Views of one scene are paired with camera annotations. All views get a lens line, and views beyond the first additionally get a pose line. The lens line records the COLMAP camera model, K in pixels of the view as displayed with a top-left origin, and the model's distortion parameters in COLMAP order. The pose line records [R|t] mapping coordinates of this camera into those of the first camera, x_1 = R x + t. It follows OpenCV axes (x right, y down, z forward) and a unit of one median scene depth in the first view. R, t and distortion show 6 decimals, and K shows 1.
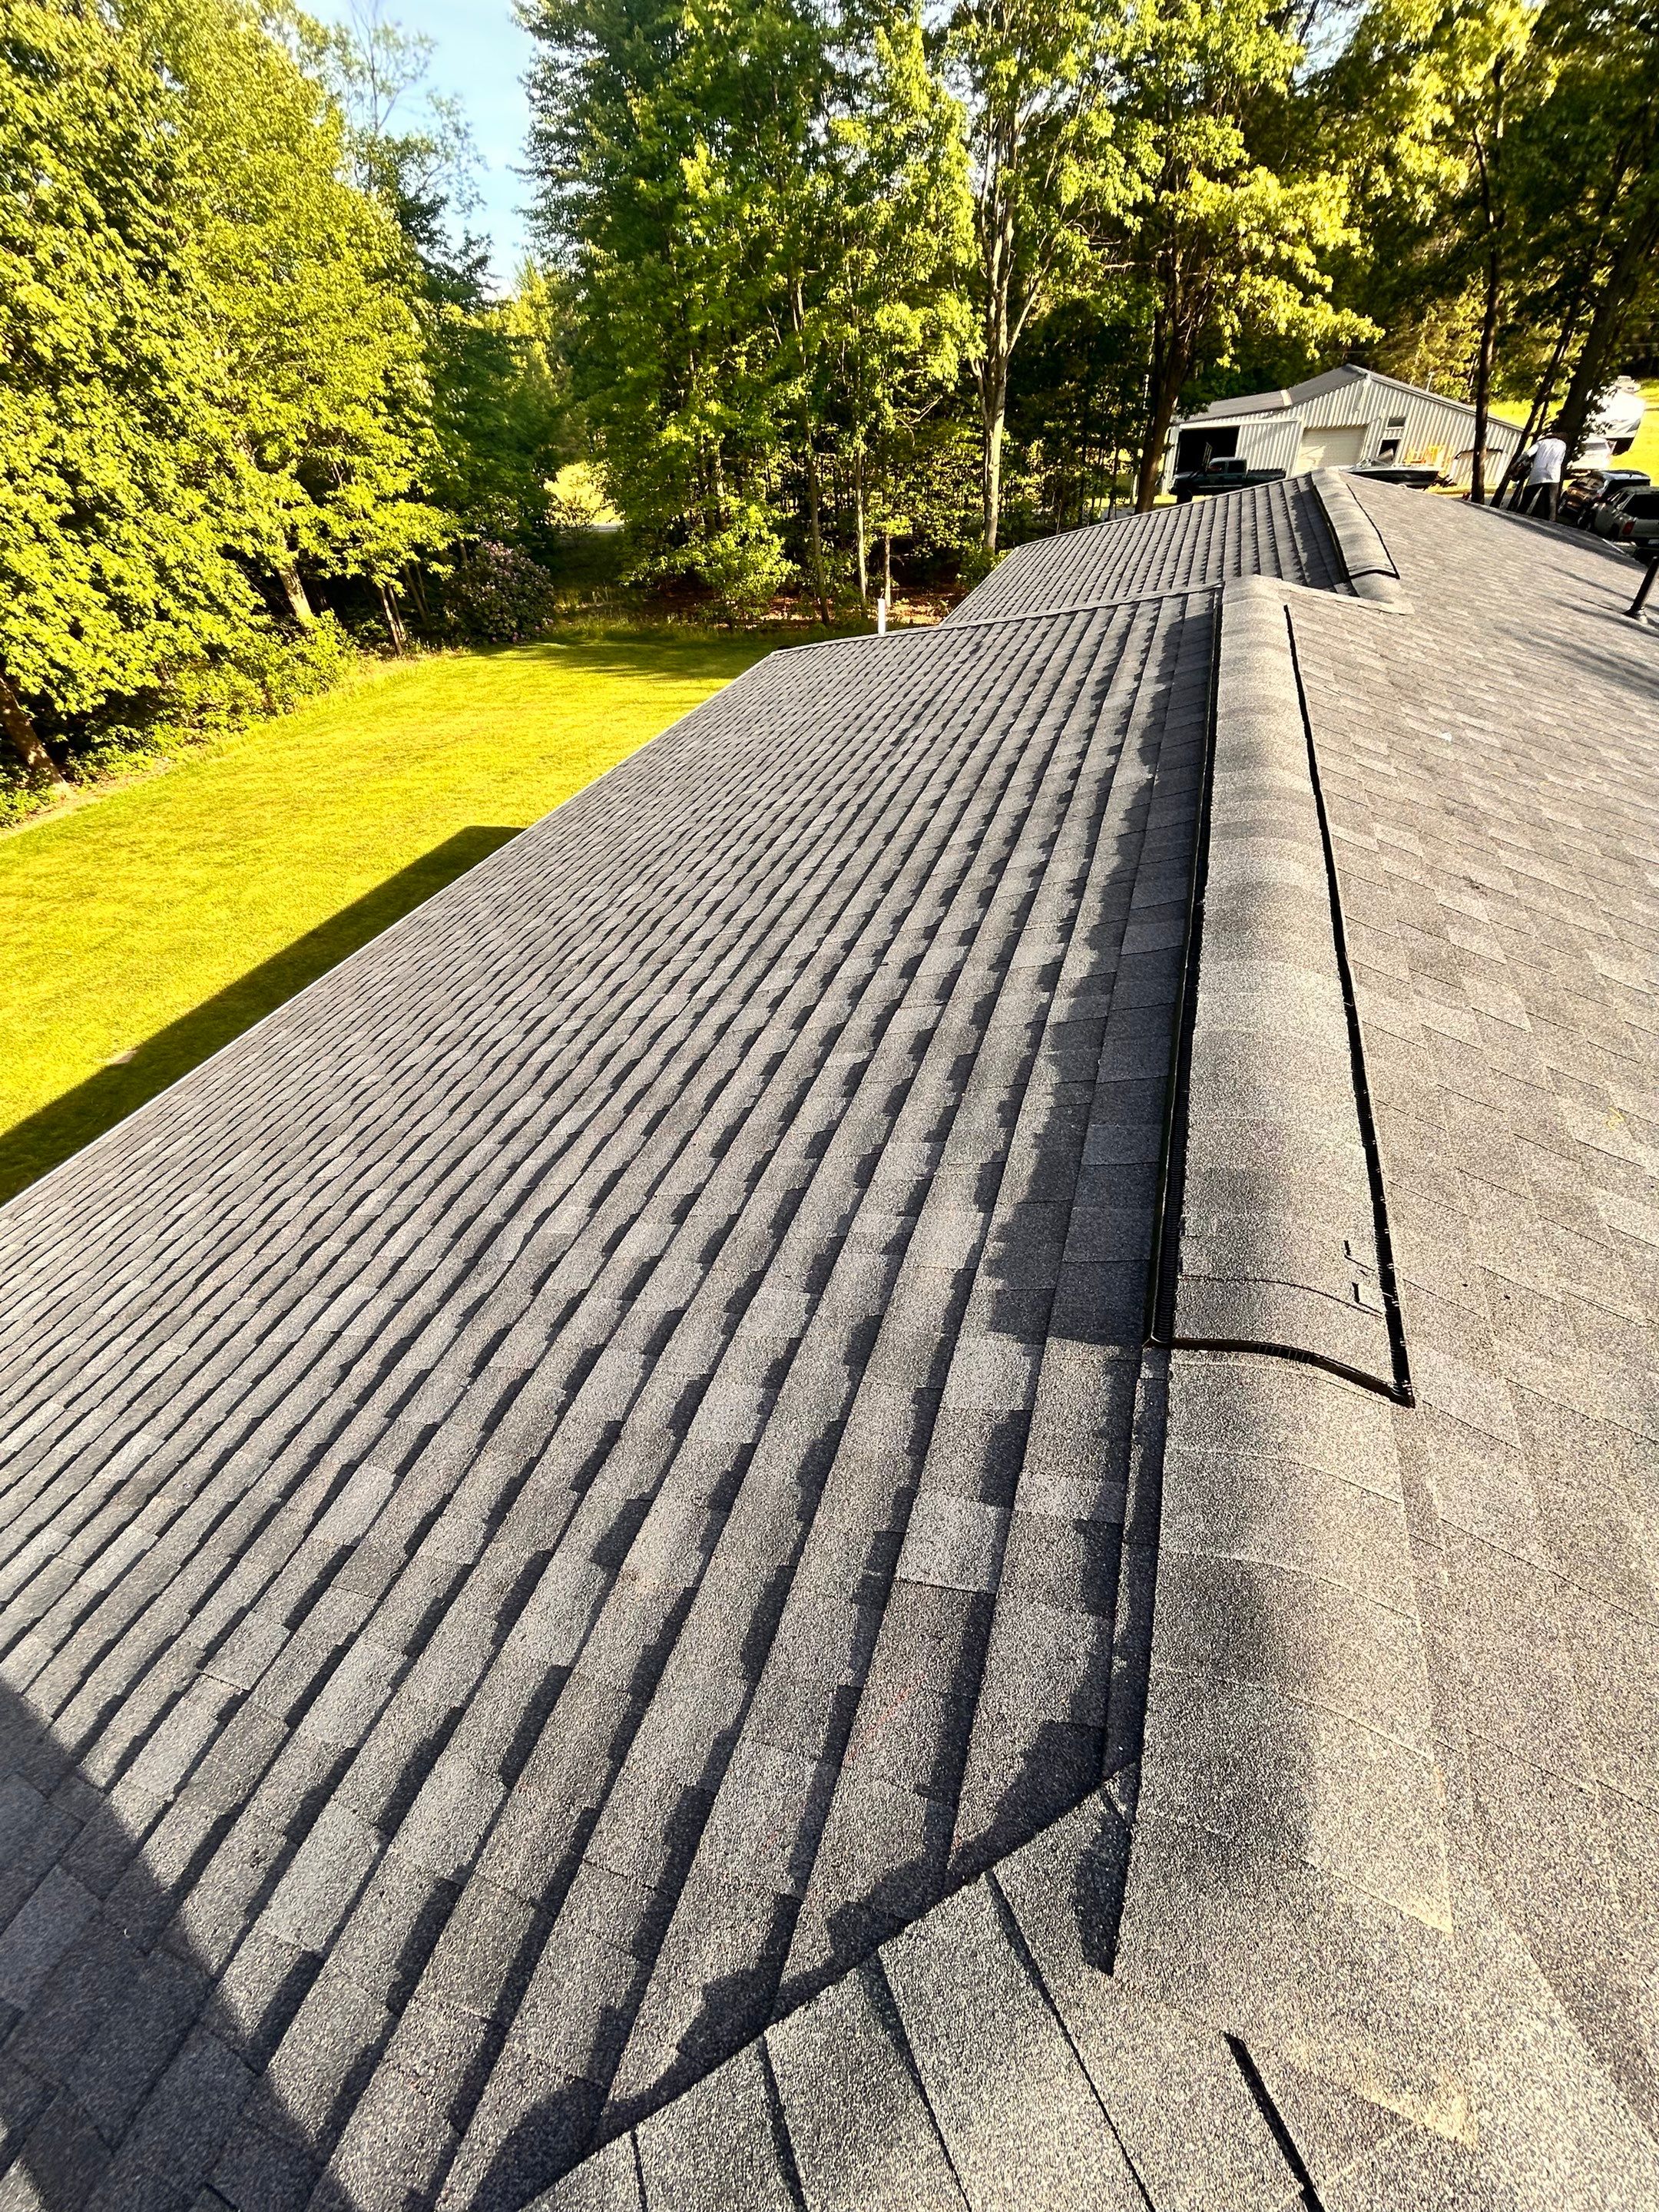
lens RADIAL K [[884.1, 0, 829.5], [0, 884.1, 1106.0], [0, 0, 1]] dist [0.002613, -0.003710]
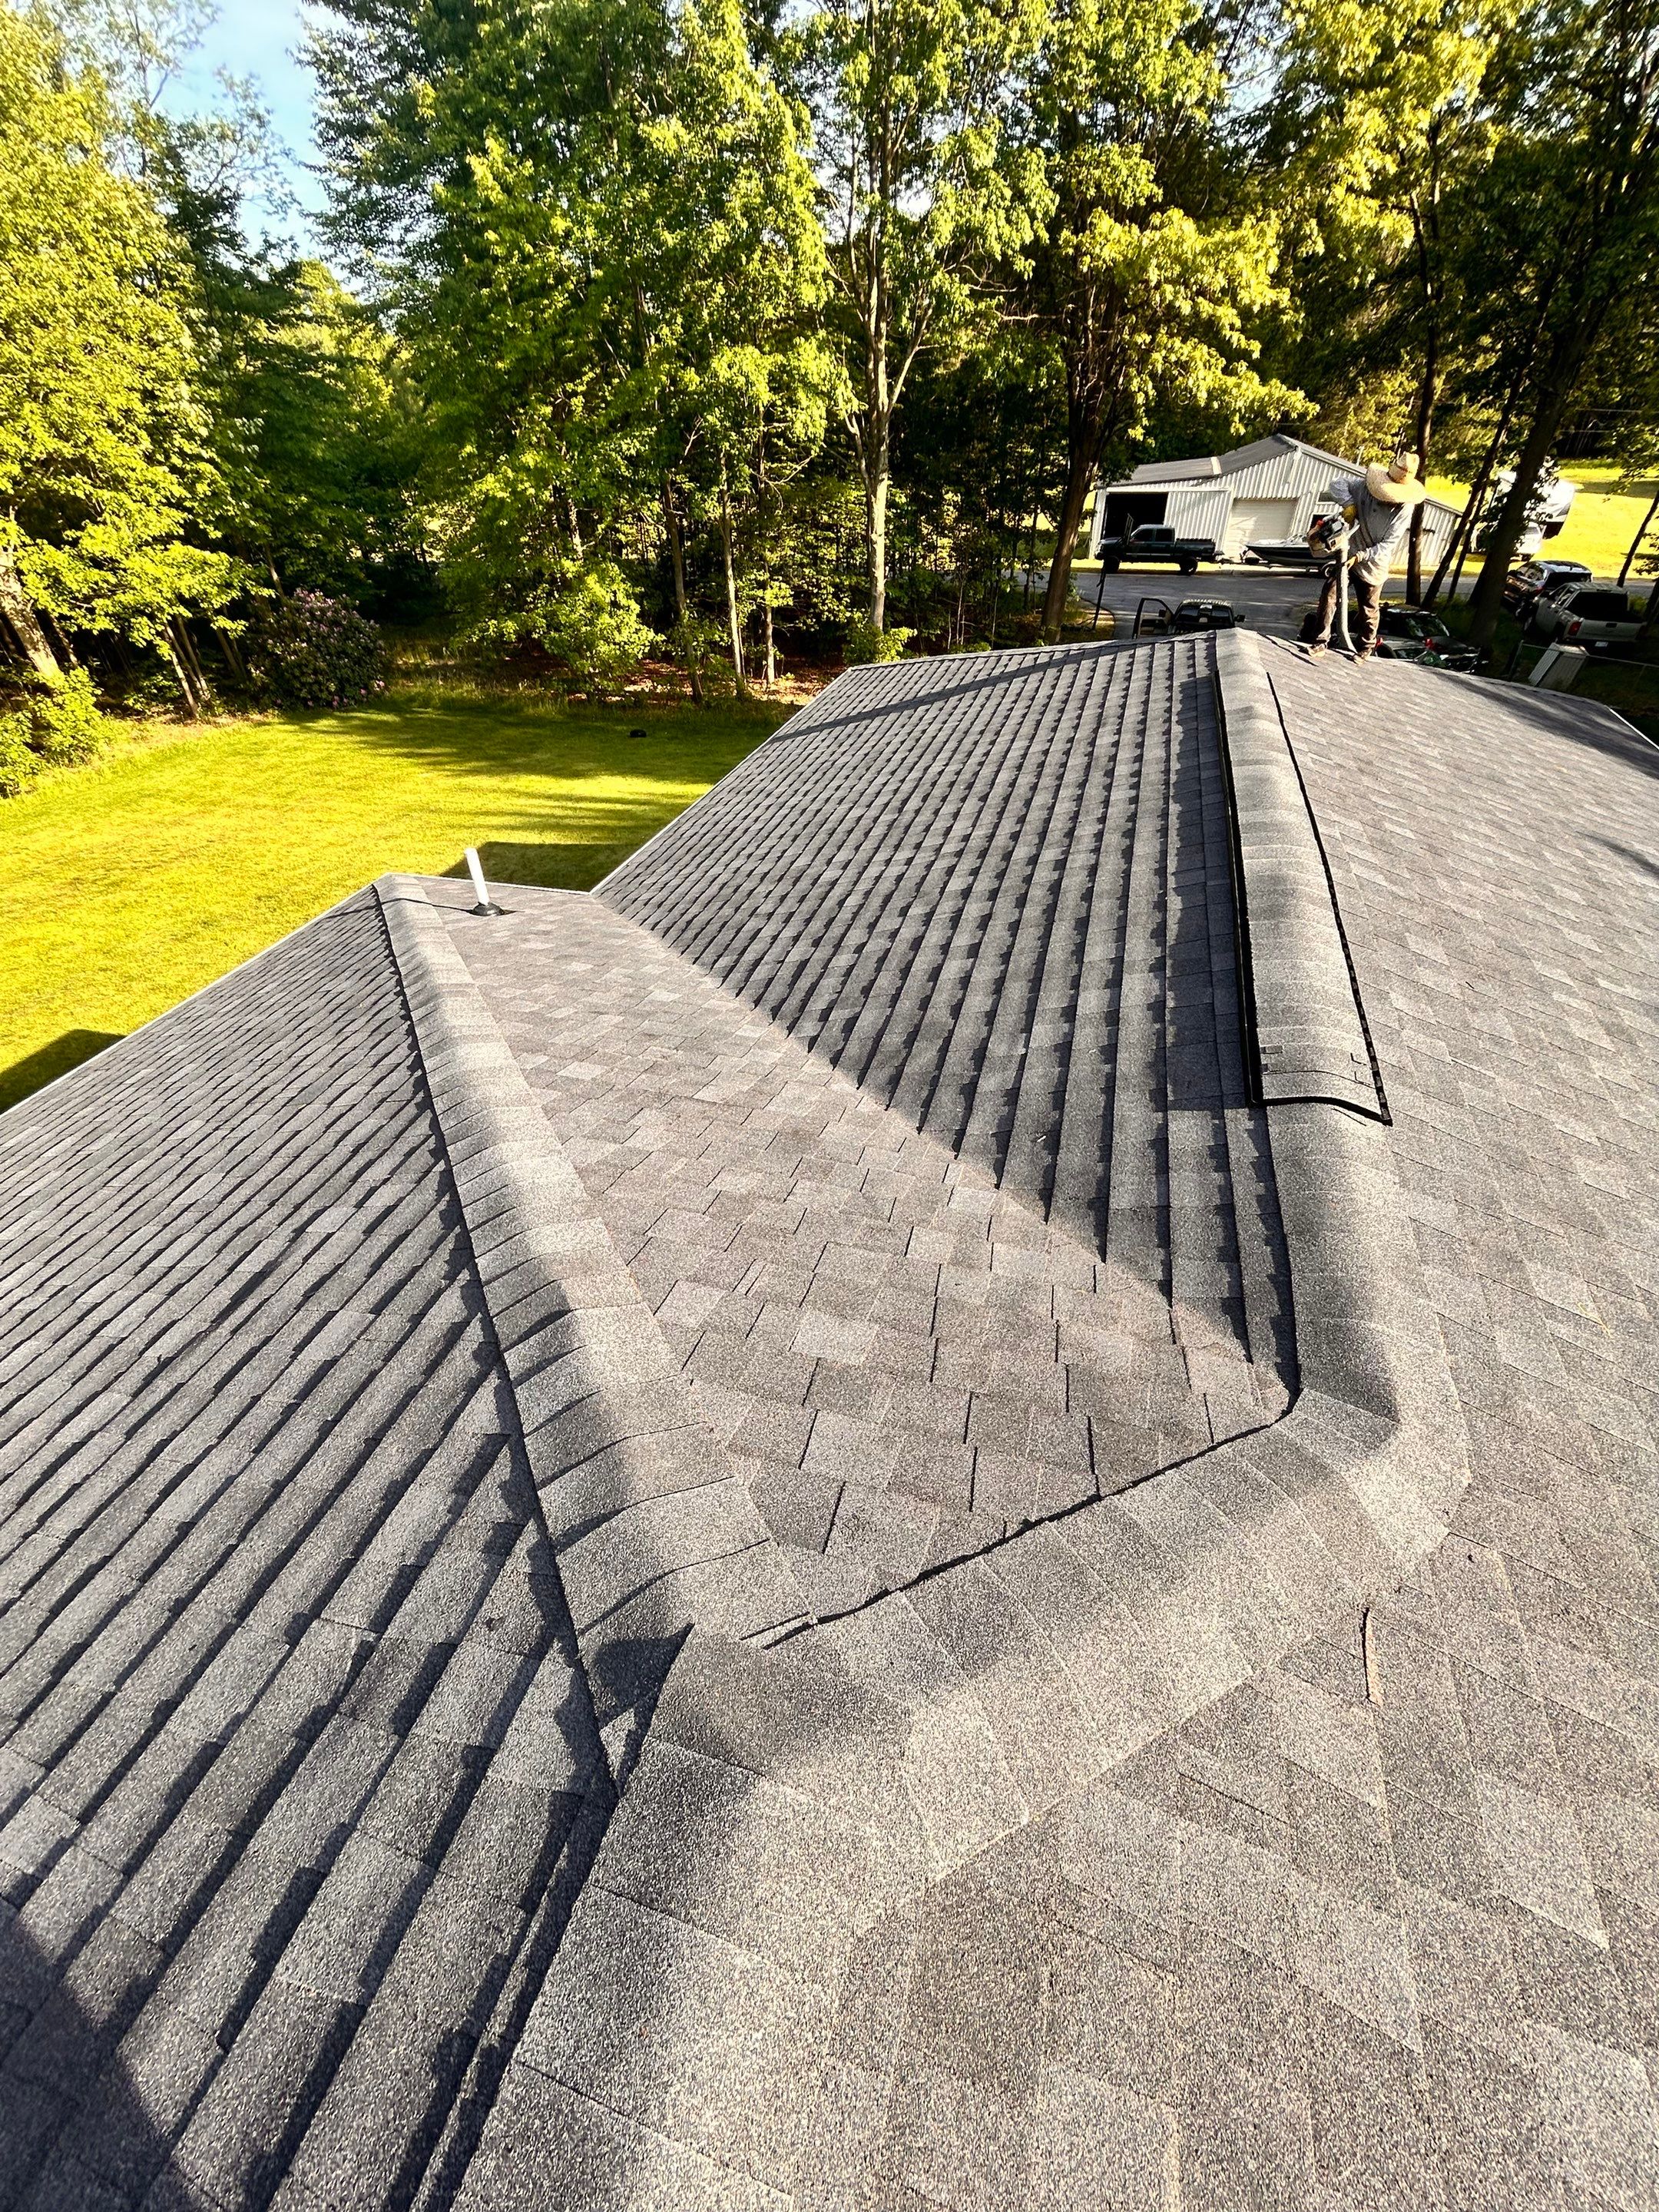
lens RADIAL K [[901.5, 0, 817.1], [0, 901.5, 1114.2], [0, 0, 1]] dist [-0.001129, 0.000152]
pose [[0.998468, 0.008993, 0.054588, 0.089992], [-0.007330, 0.999505, -0.030594, -0.143863], [-0.054836, 0.030147, 0.998040, 0.155249]]
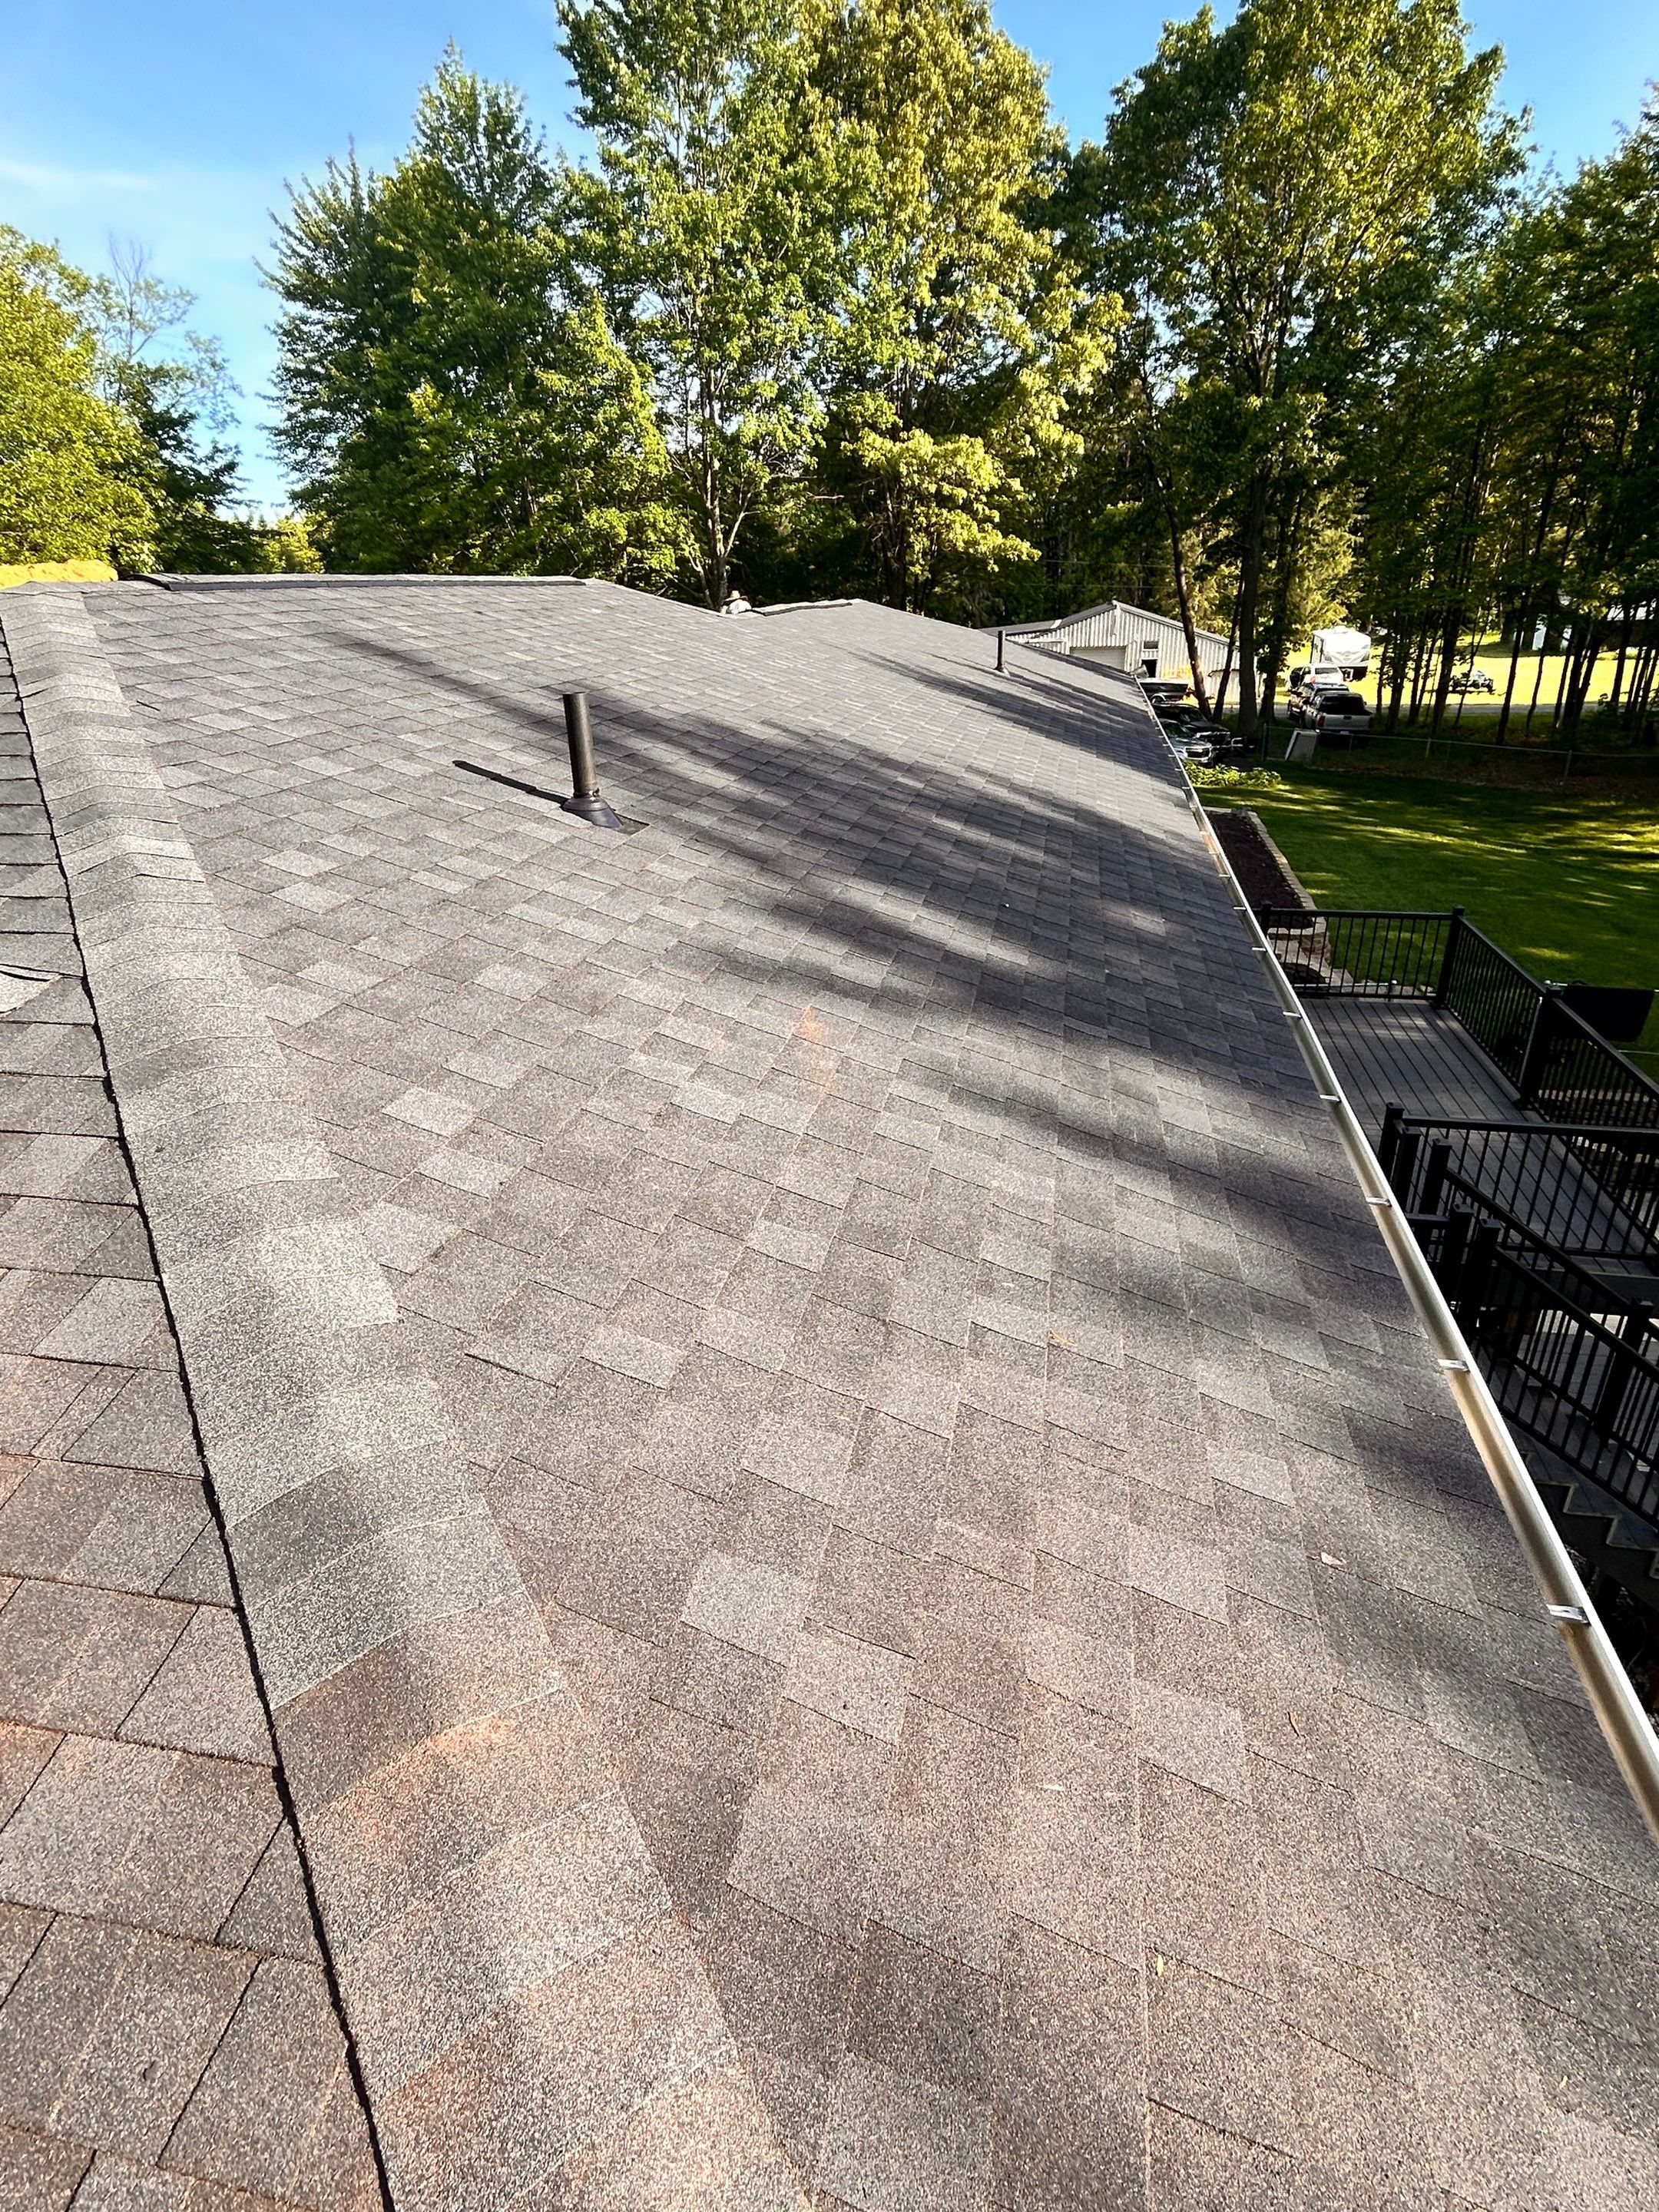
lens RADIAL K [[1118.6, 0, 829.5], [0, 1118.6, 1106.0], [0, 0, 1]] dist [-0.022328, 0.009224]
pose [[0.989456, -0.023748, 0.142870, 0.112412], [0.061381, 0.962251, -0.265152, 0.167368], [-0.131180, 0.271126, 0.953563, -0.137252]]
